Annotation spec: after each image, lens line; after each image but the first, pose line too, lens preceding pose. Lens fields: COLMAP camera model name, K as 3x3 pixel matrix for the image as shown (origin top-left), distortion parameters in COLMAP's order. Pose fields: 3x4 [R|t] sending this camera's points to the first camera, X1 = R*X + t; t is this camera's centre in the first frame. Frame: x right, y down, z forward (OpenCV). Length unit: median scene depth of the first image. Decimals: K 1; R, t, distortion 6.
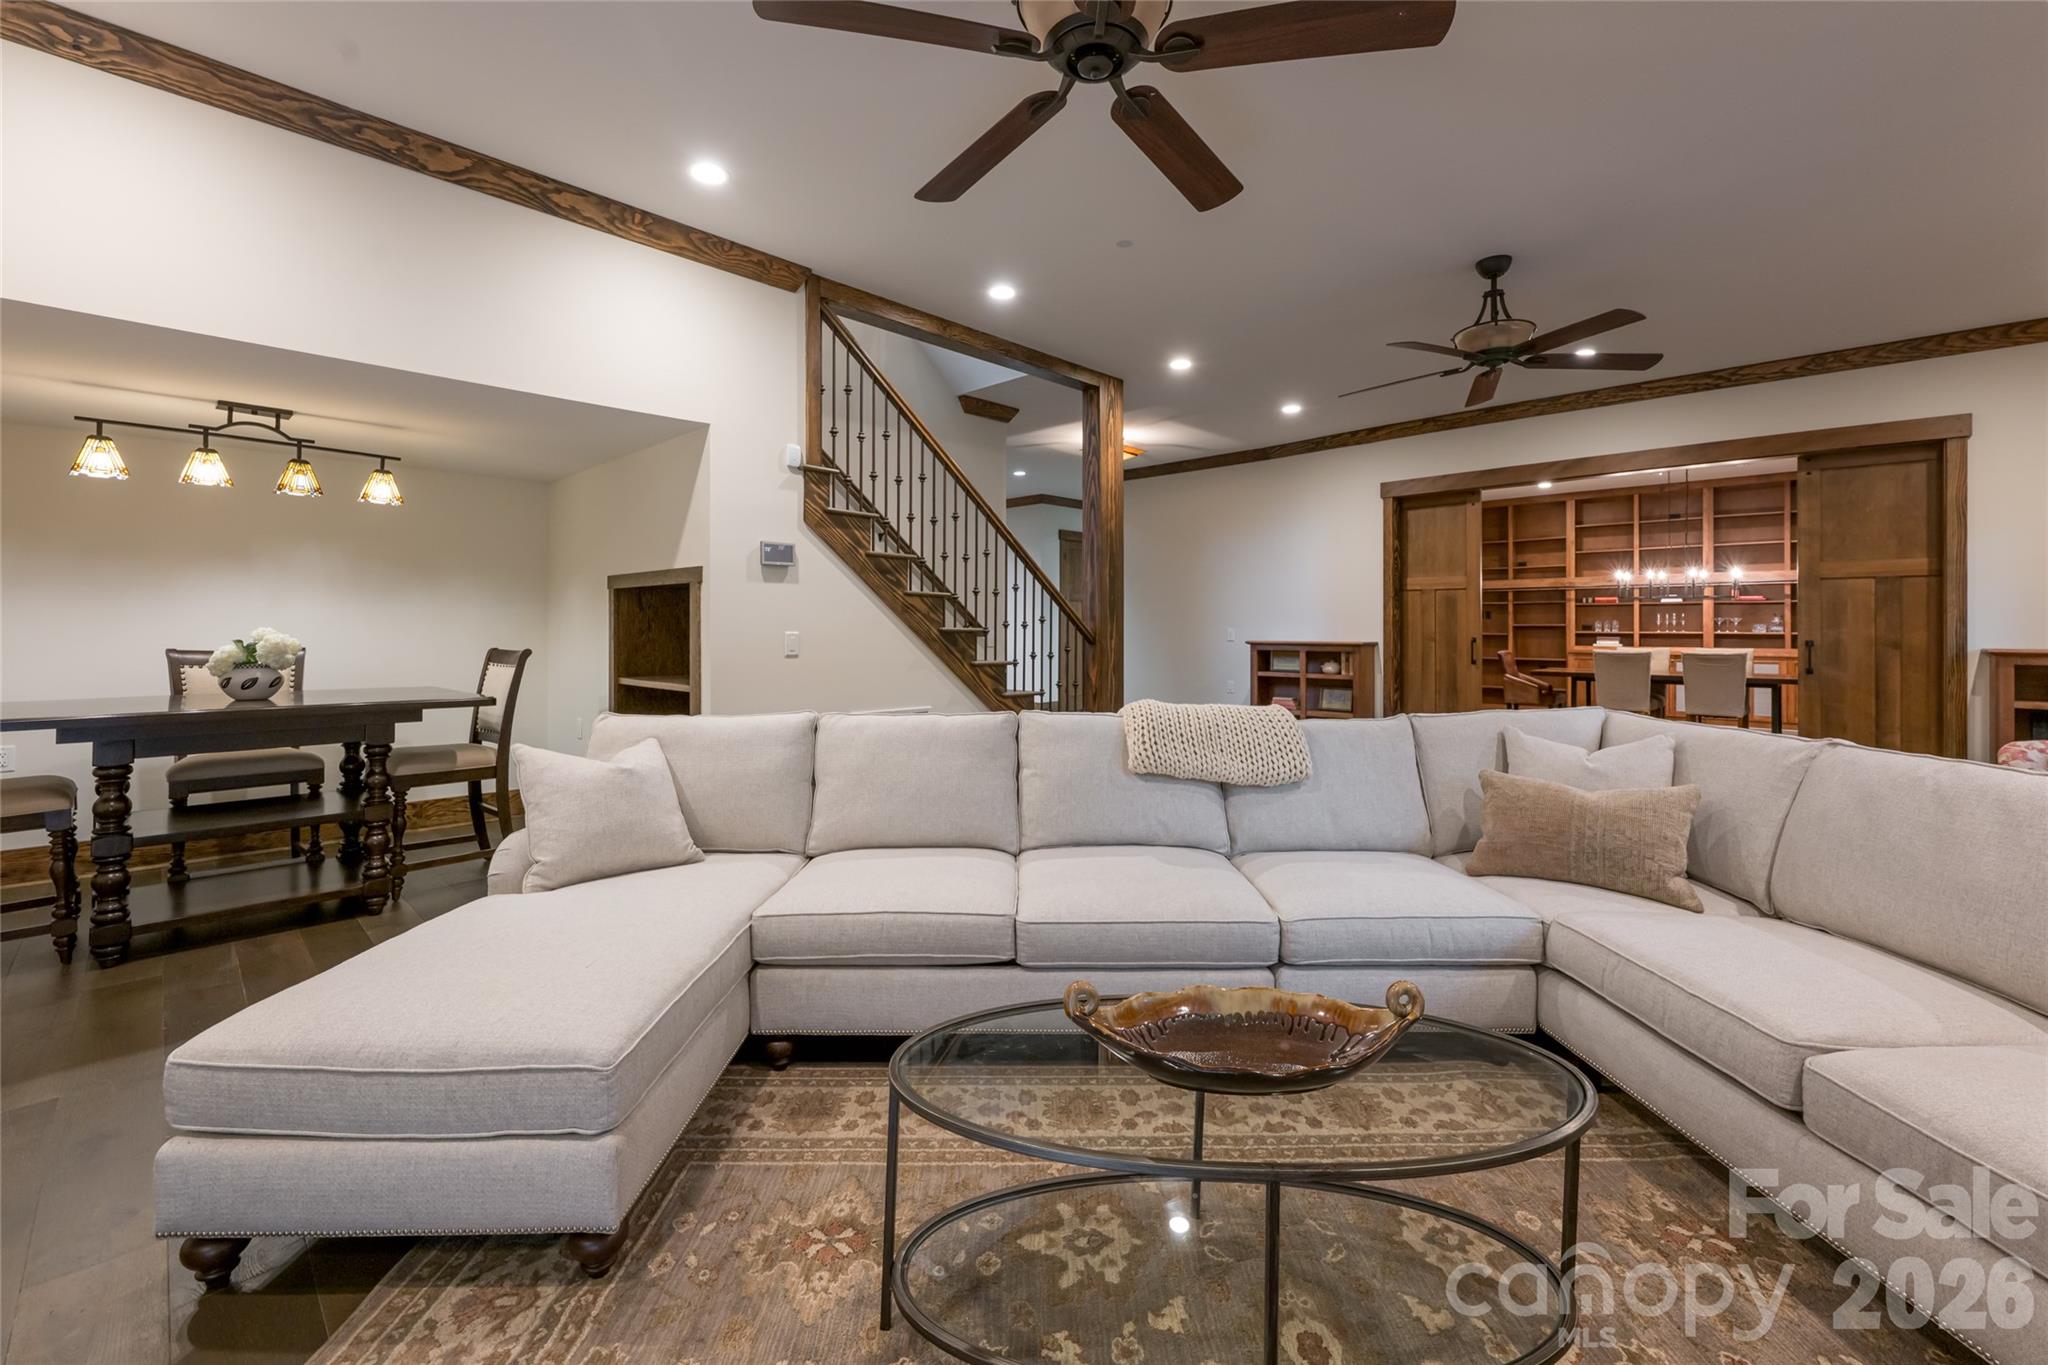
lens RADIAL K [[837.9, 0, 1024.8], [0, 837.9, 626.4], [0, 0, 1]] dist [-0.000077, -0.000007]
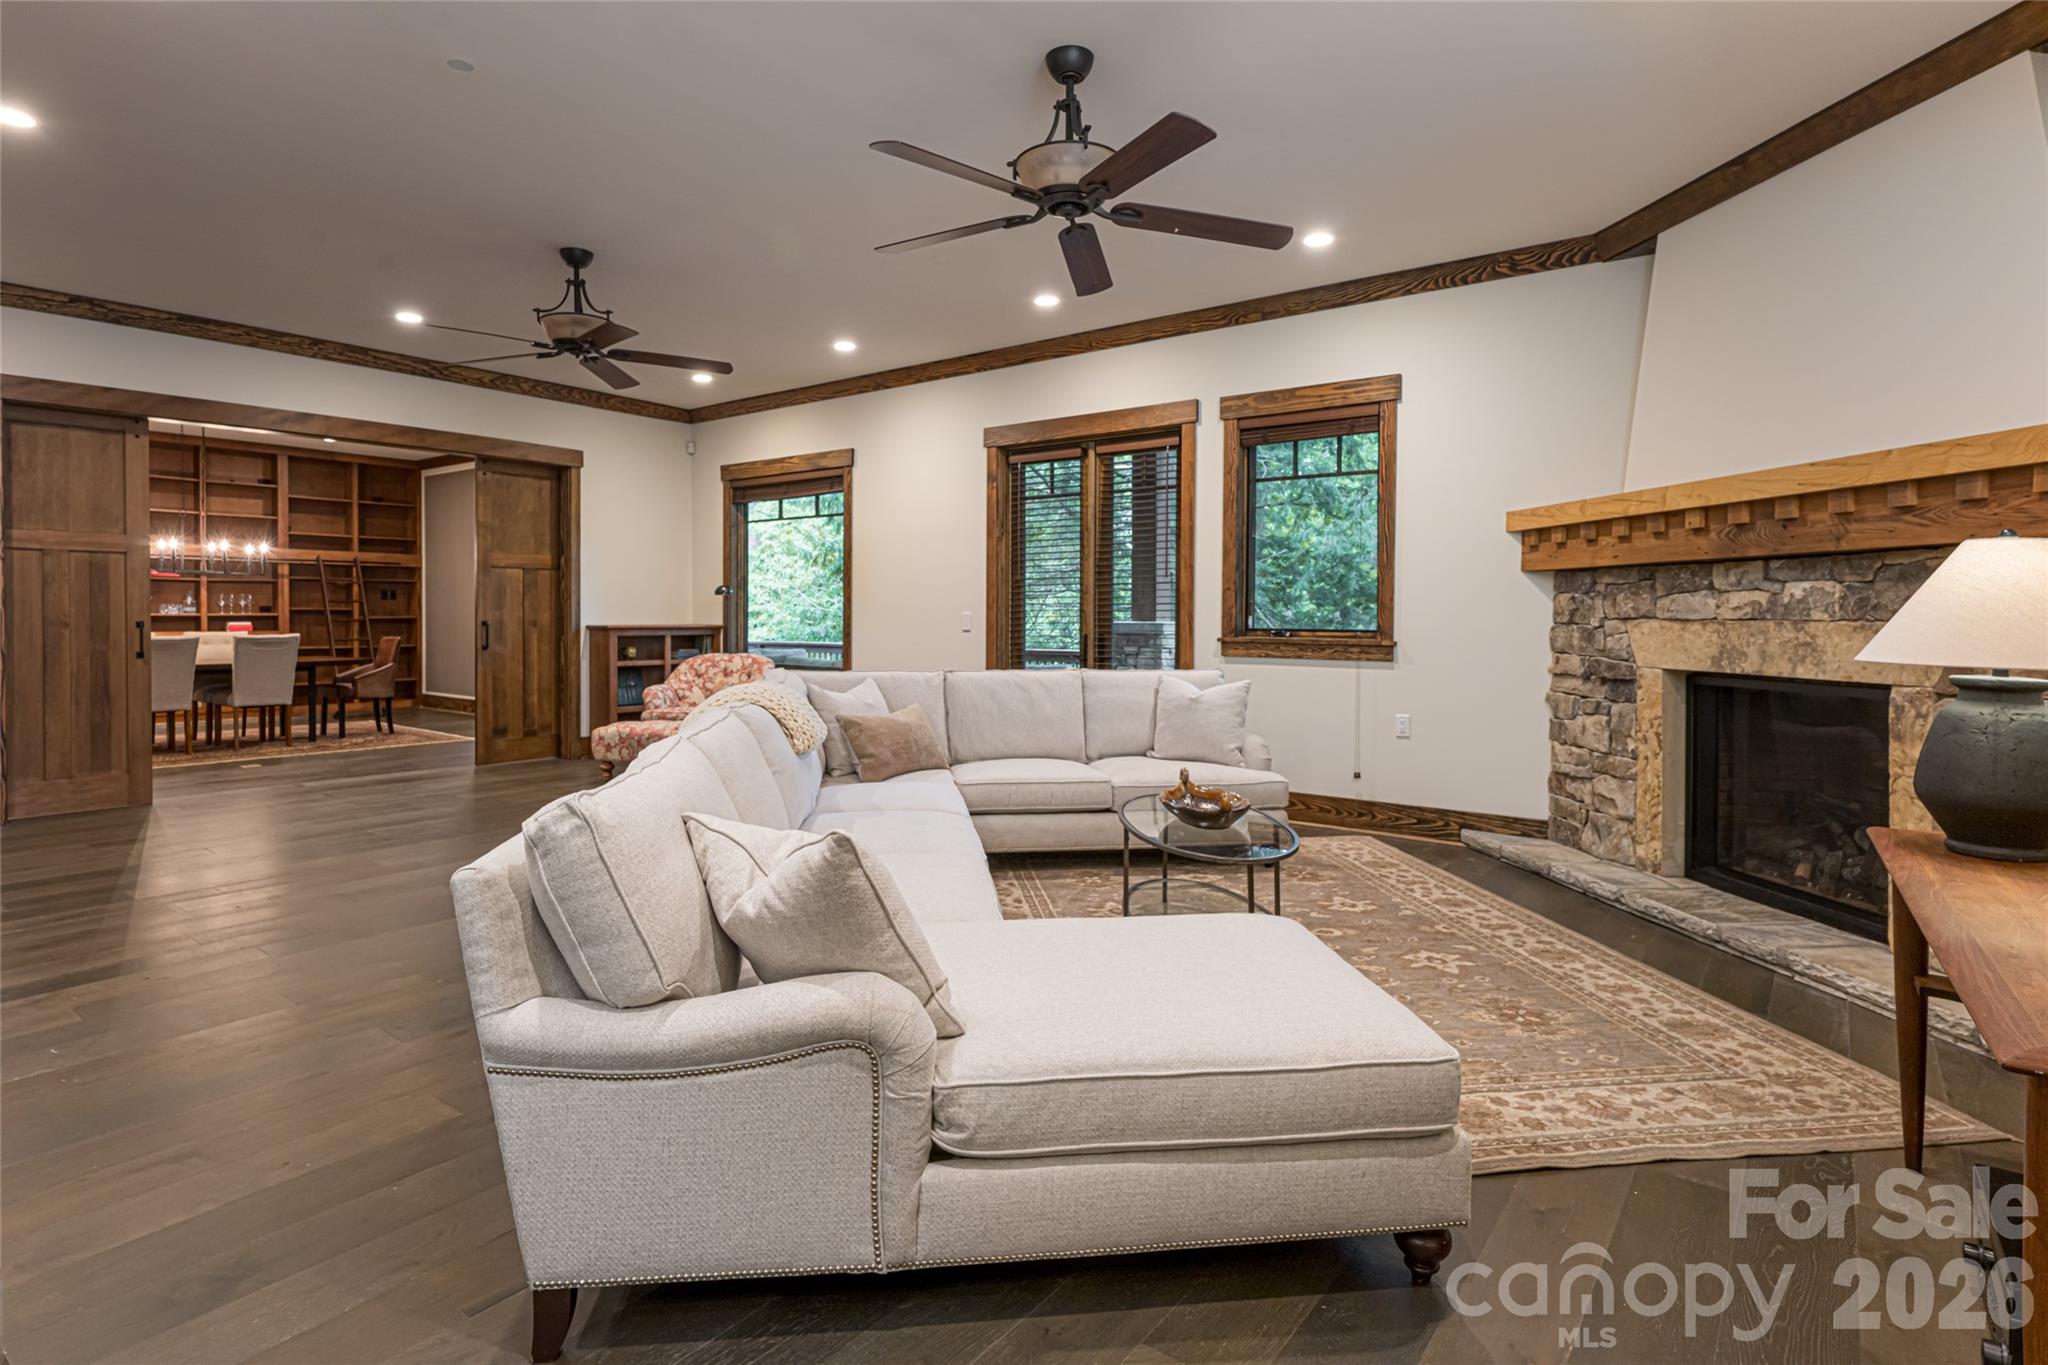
lens RADIAL K [[1062.8, 0, 1021.5], [0, 1062.8, 629.8], [0, 0, 1]] dist [-0.000370, -0.000032]
pose [[-0.112760, -0.016232, 0.993490, -0.563849], [-0.005163, 0.999863, 0.015750, 0.002624], [-0.993609, -0.003353, -0.112828, 0.423341]]
